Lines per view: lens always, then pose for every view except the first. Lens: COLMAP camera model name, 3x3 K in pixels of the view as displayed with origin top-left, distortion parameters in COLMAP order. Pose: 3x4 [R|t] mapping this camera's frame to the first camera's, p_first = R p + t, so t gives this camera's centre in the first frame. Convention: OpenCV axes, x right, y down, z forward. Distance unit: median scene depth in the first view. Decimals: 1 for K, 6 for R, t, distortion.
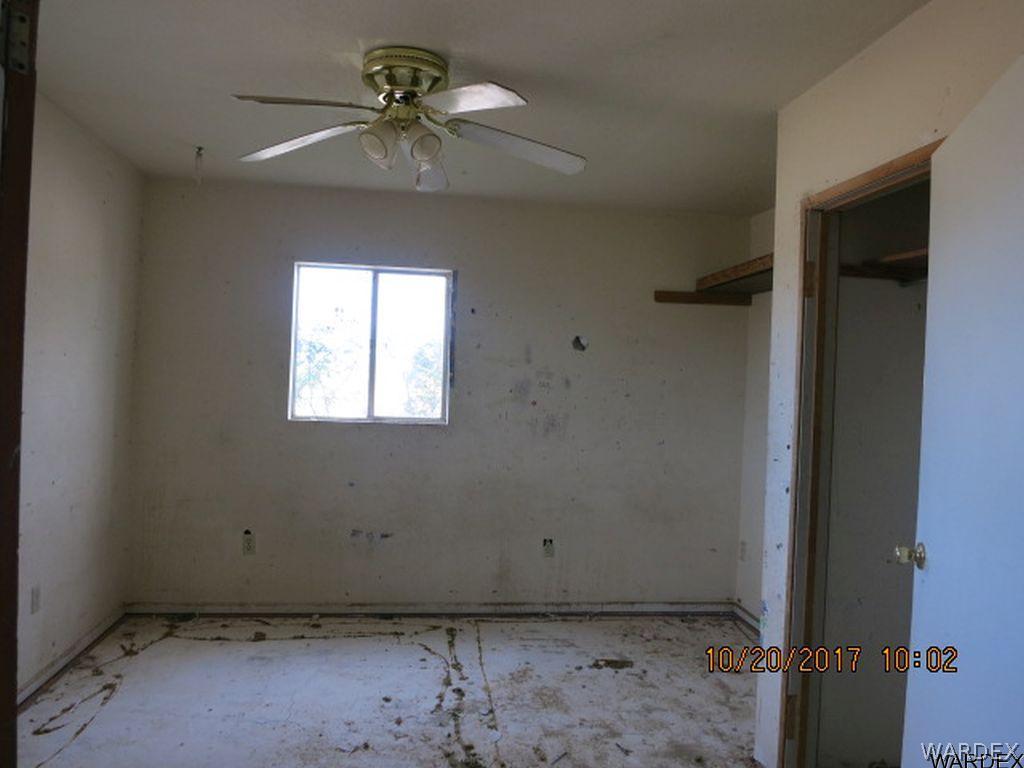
lens RADIAL K [[720.6, 0, 512.4], [0, 720.6, 384.7], [0, 0, 1]] dist [0.003062, 0.000725]
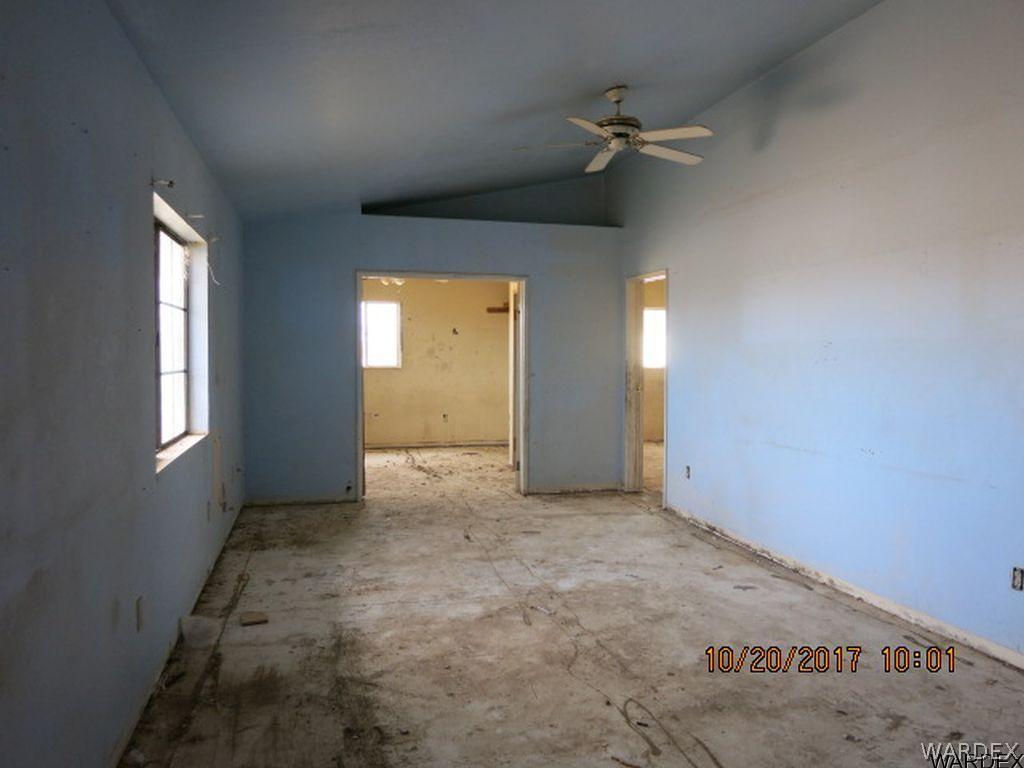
lens RADIAL K [[720.6, 0, 511.0], [0, 720.6, 383.3], [0, 0, 1]] dist [0.003062, 0.000725]
pose [[0.989032, -0.038574, 0.142576, -0.070344], [0.032160, 0.998376, 0.047020, 0.006594], [-0.144158, -0.041919, 0.988666, -1.370109]]
